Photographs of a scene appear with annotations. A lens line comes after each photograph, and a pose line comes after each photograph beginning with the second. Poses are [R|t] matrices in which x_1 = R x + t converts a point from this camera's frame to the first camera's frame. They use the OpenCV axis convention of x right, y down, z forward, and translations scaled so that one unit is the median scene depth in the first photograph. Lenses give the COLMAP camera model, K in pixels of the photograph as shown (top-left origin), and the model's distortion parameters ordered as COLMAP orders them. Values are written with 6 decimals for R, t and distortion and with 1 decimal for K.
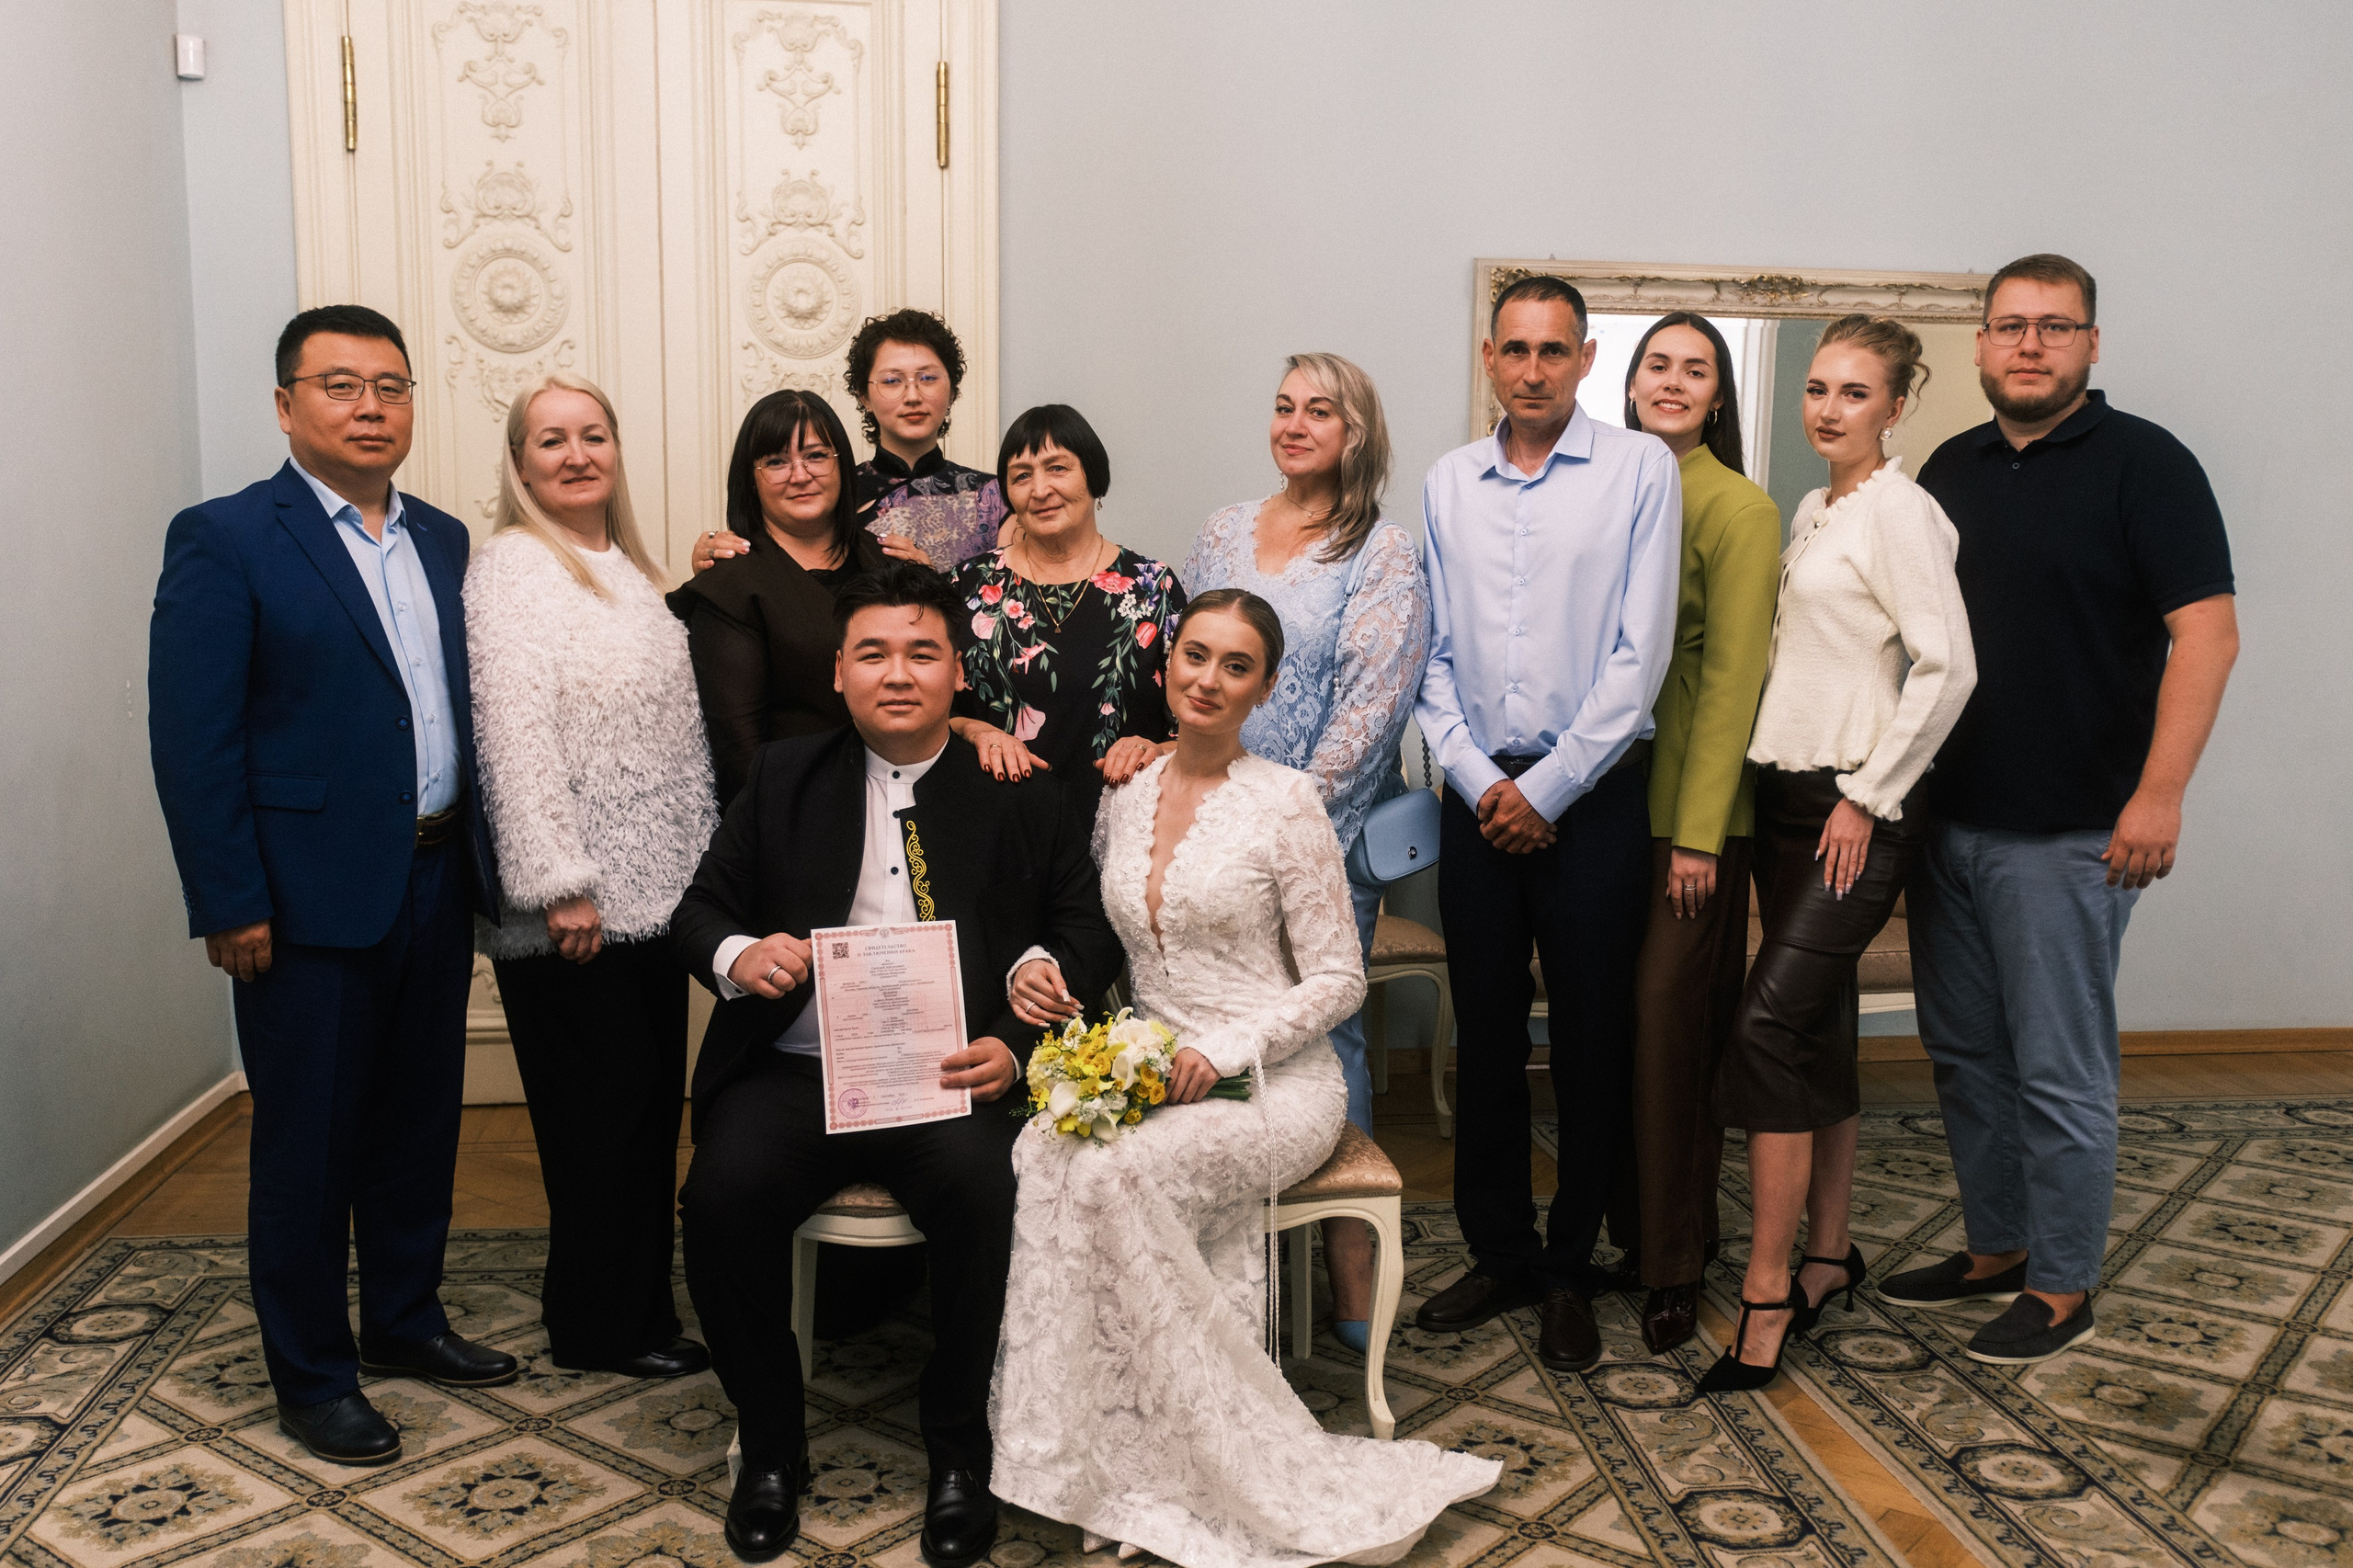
lens RADIAL K [[2296.8, 0, 1237.6], [0, 2296.8, 815.4], [0, 0, 1]] dist [0.010144, 0.000000]
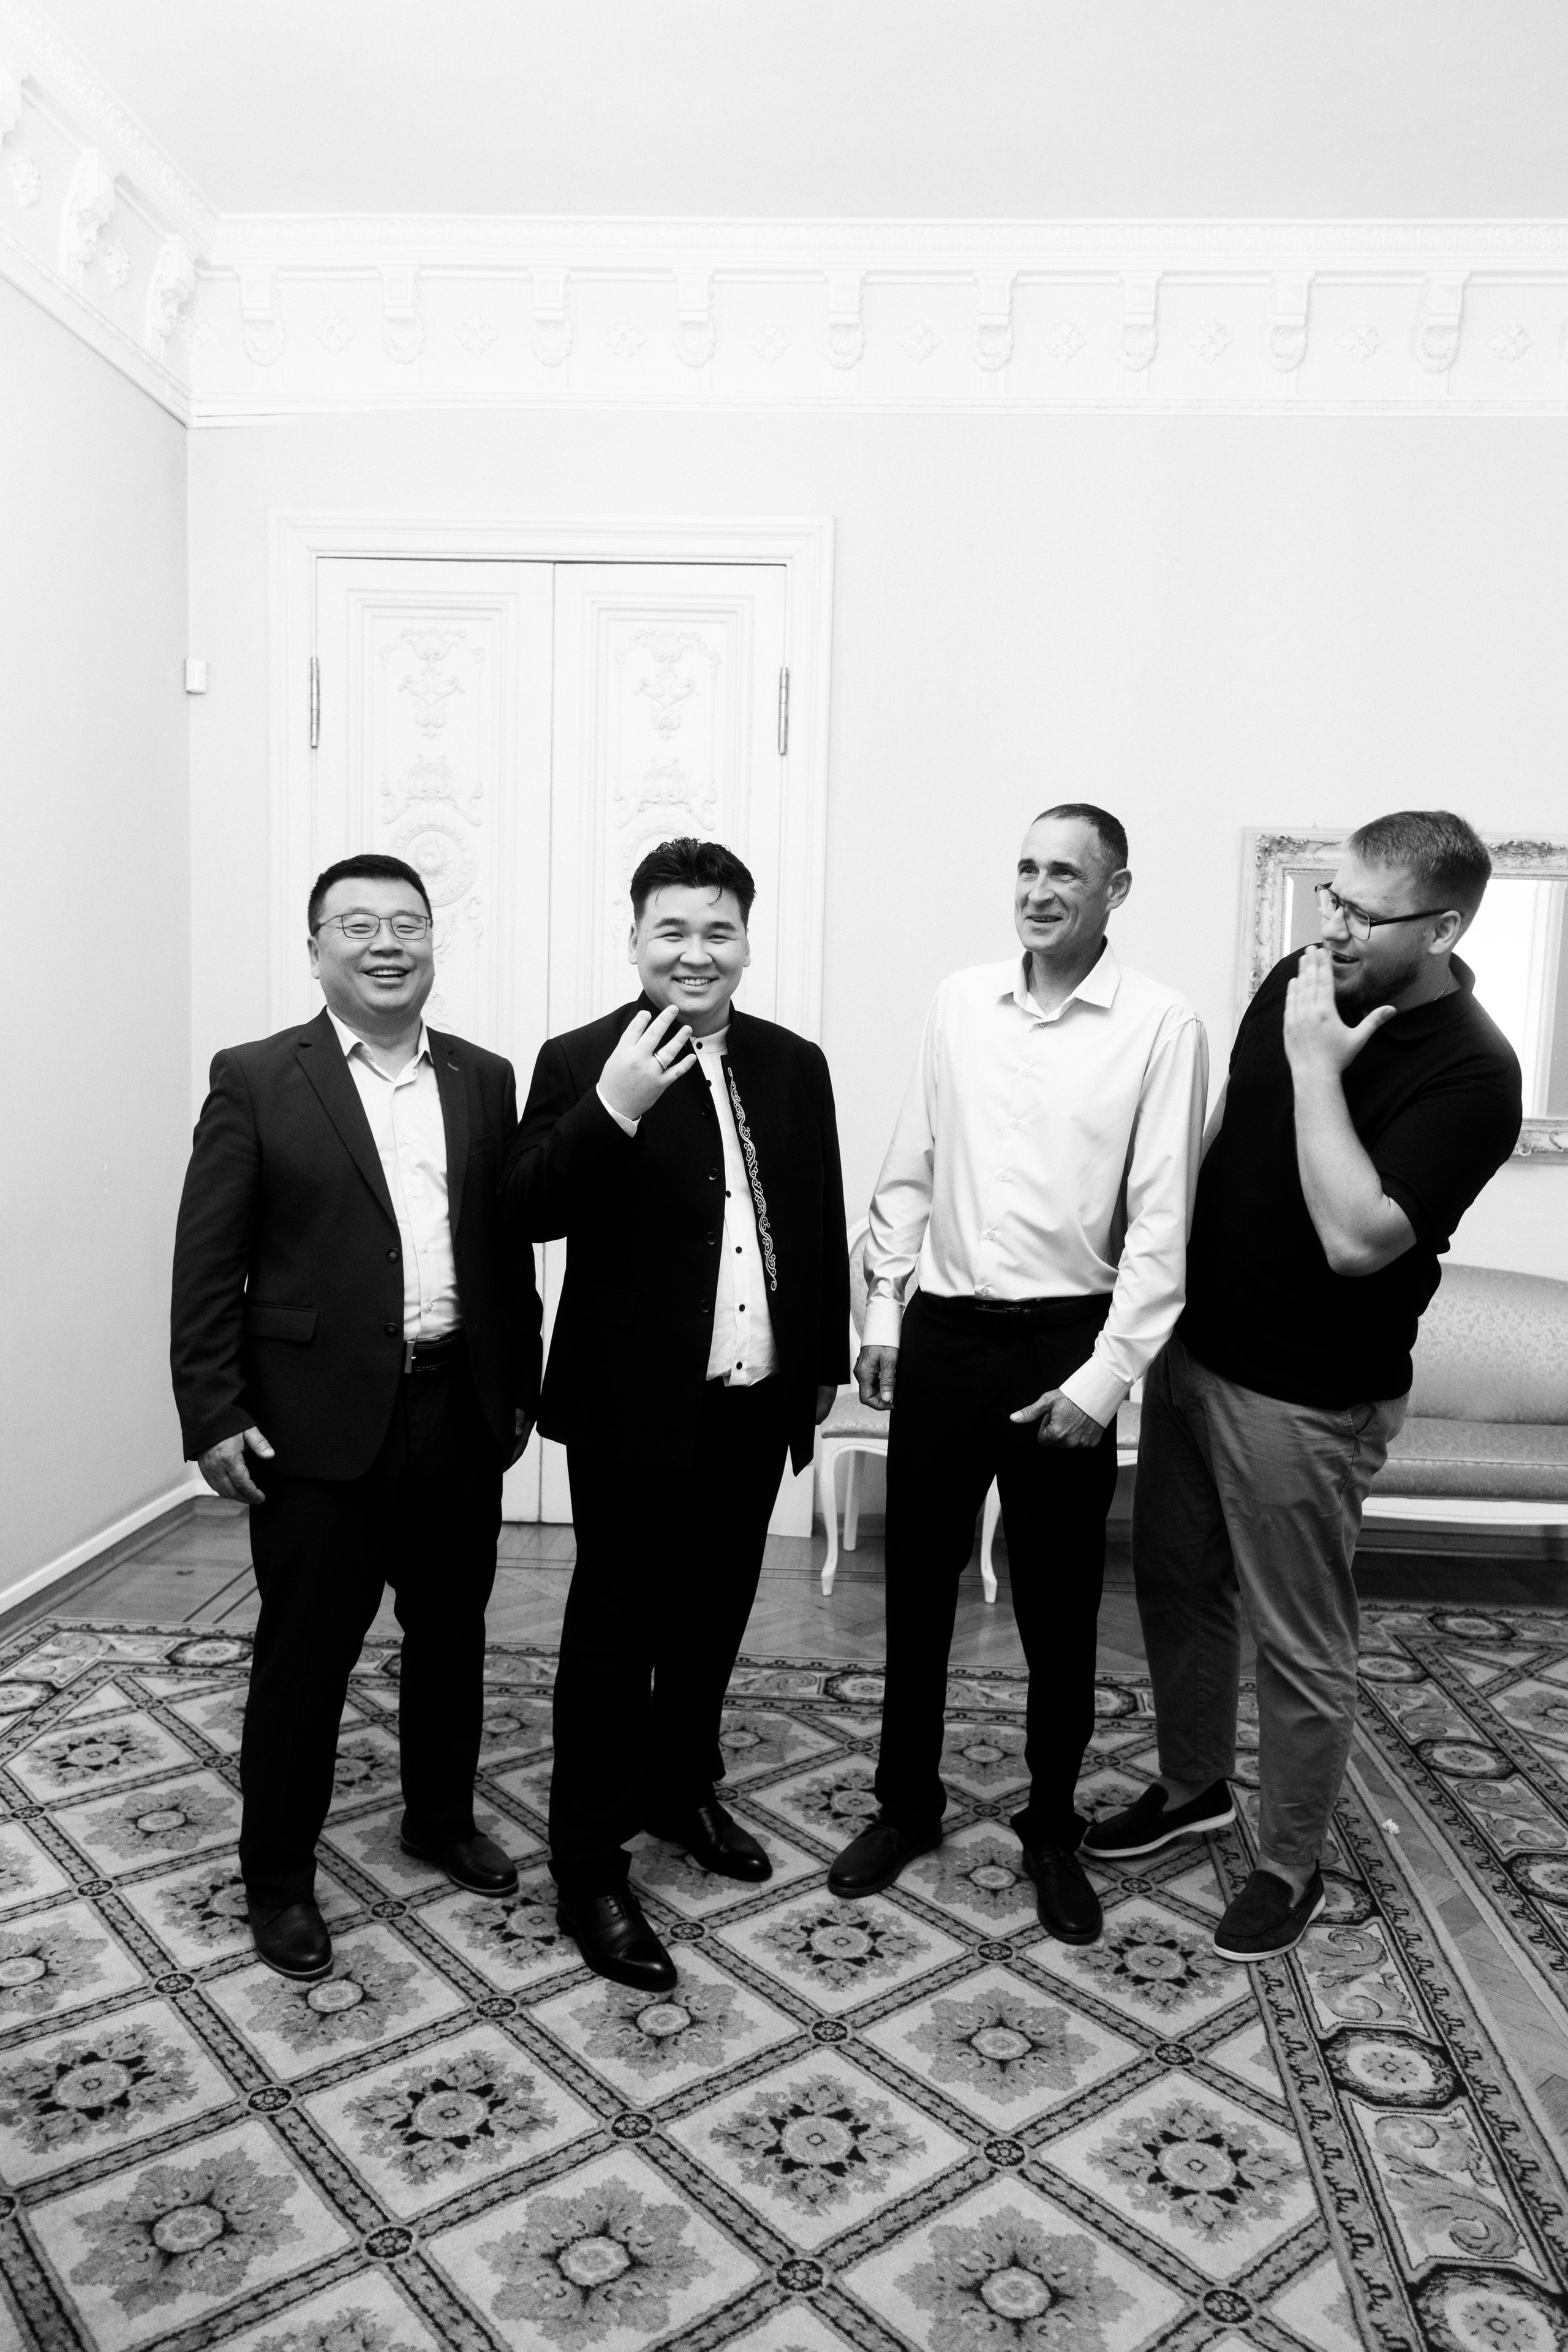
lens RADIAL K [[1750.3, 0, 806.8], [0, 1750.3, 1195.1], [0, 0, 1]] dist [0.000828, 0.011941]
pose [[0.980959, 0.031955, -0.191566, 0.084432], [-0.041654, 0.998035, -0.046815, -0.015459], [0.189693, 0.053903, 0.980363, 0.159358]]
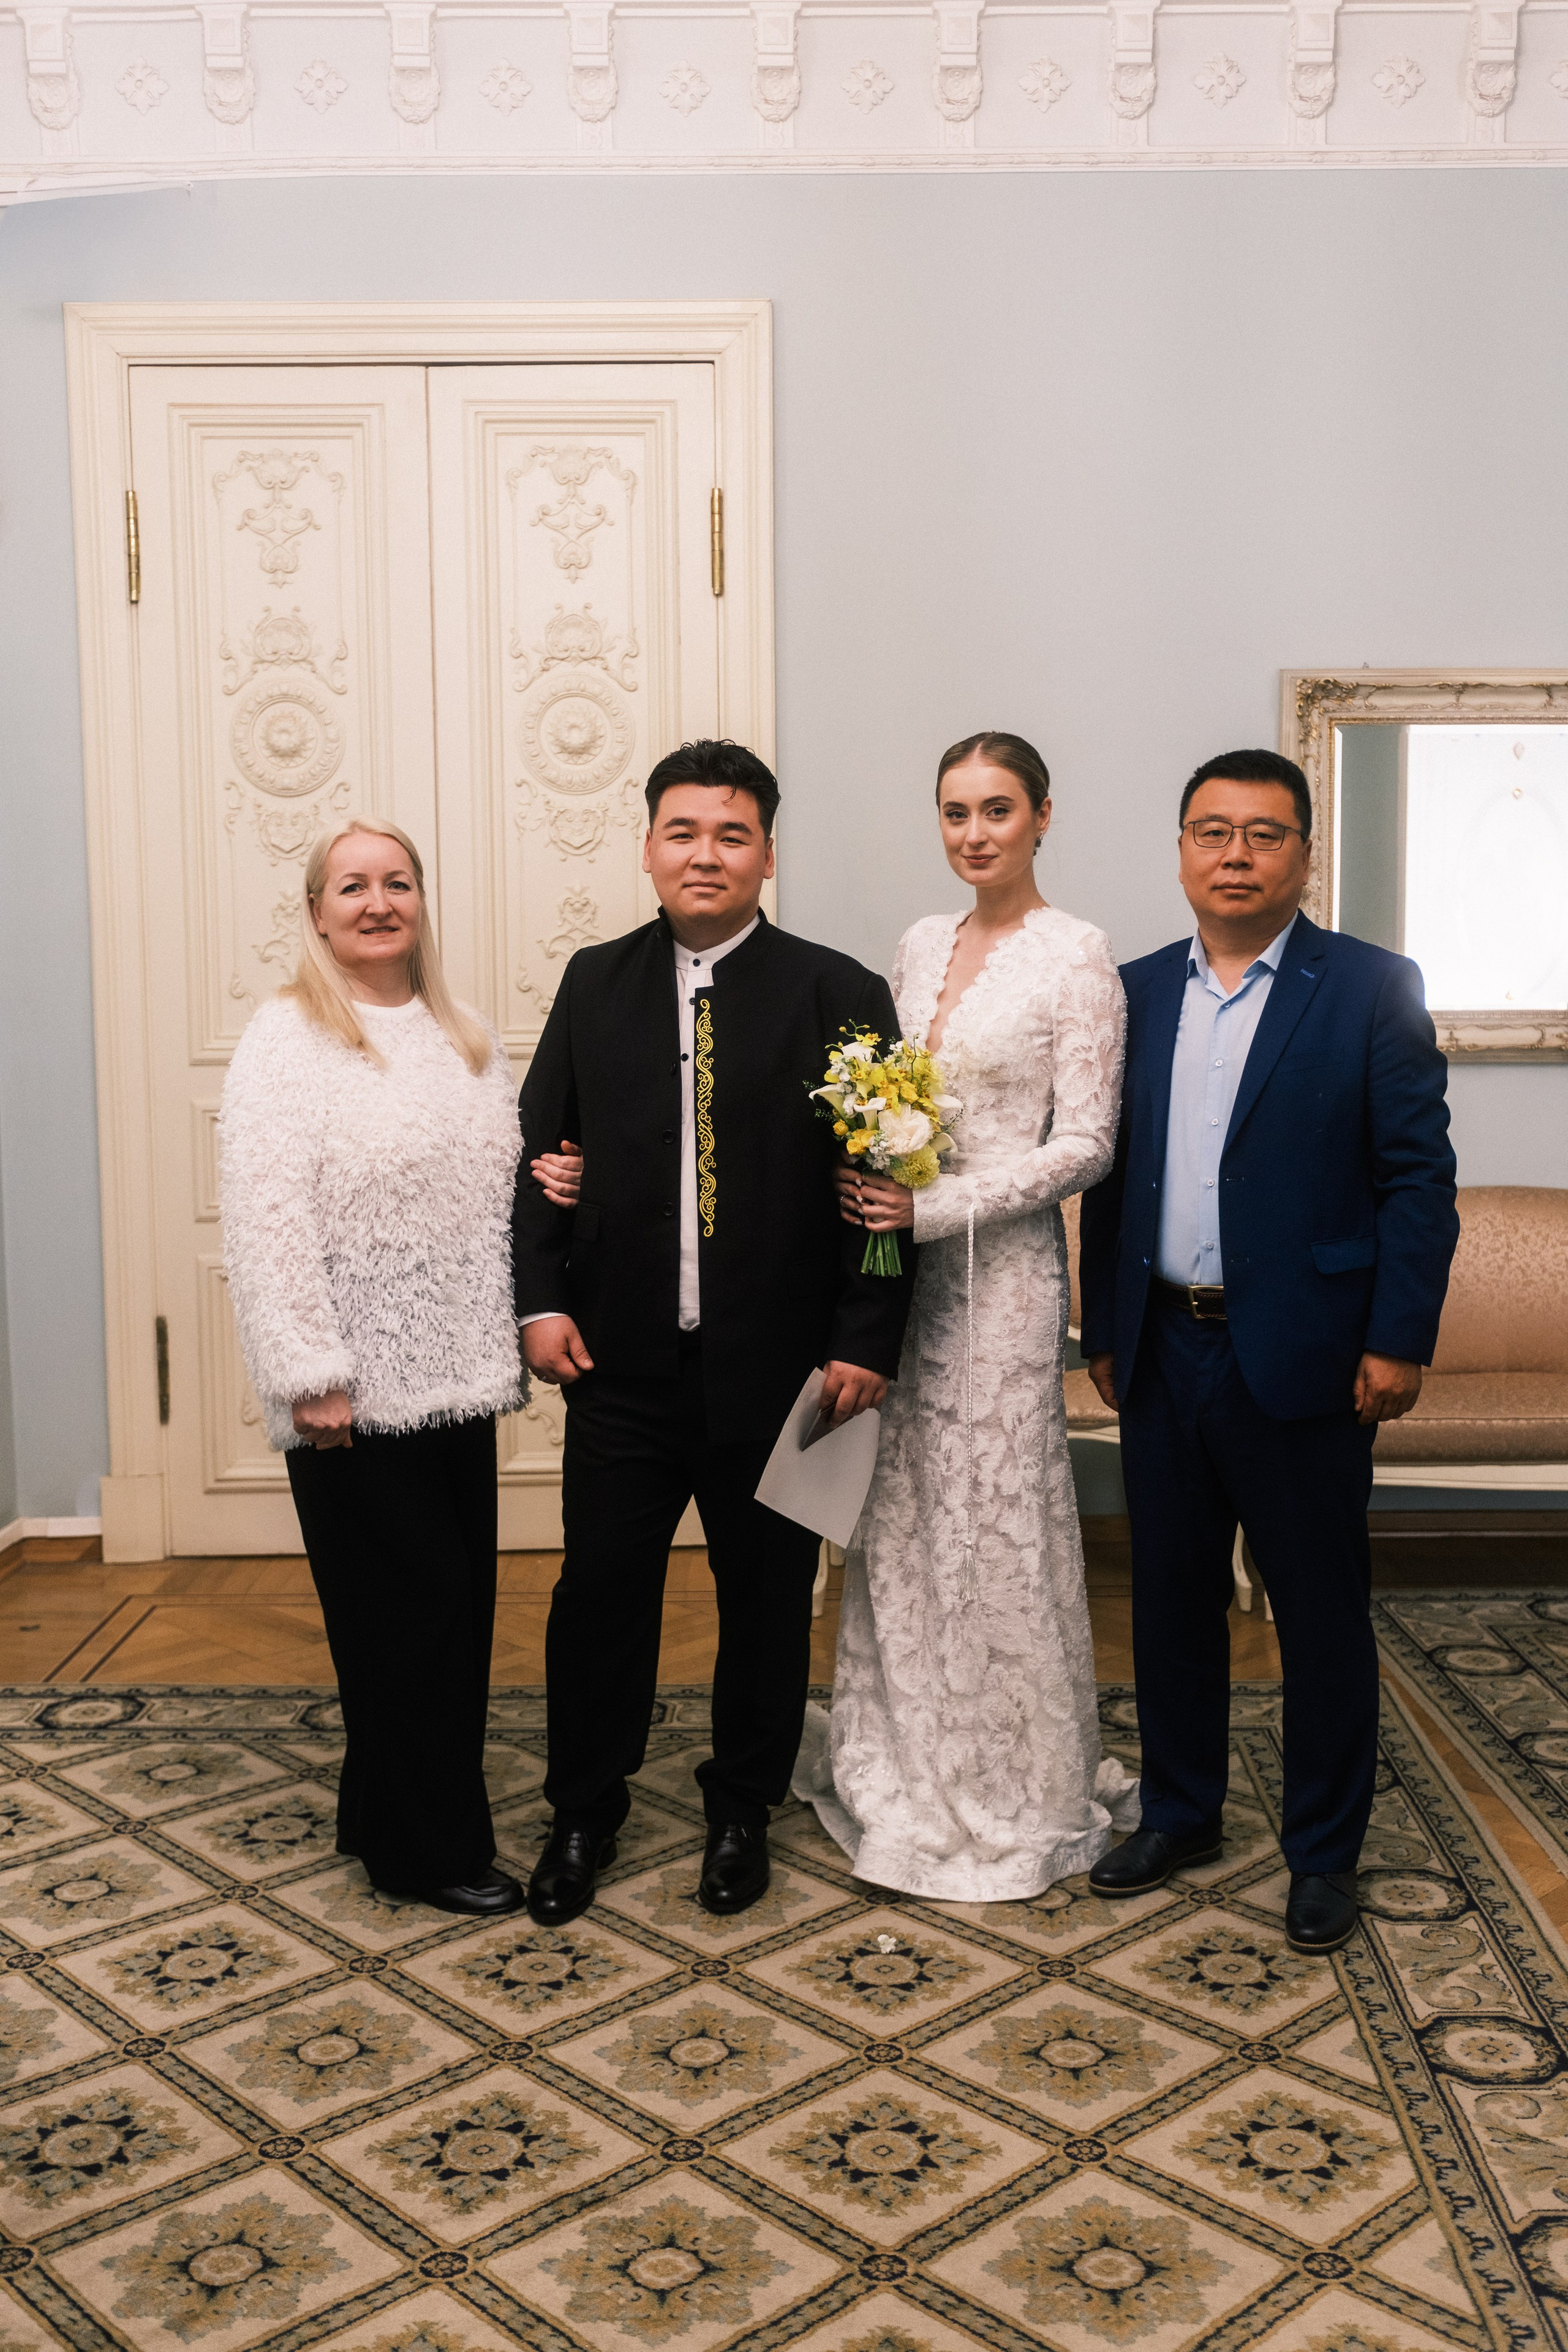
lens RADIAL K [[2411.2, 0, 820.5], [0, 2411.2, 1170.7], [0, 0, 1]] dist [-0.004504, 0.000000]
pose [[0.990064, -0.003714, -0.140569, 0.073216], [-0.000729, 0.999502, -0.031545, -0.008843], [0.140616, 0.031334, 0.989568, 0.007811]]
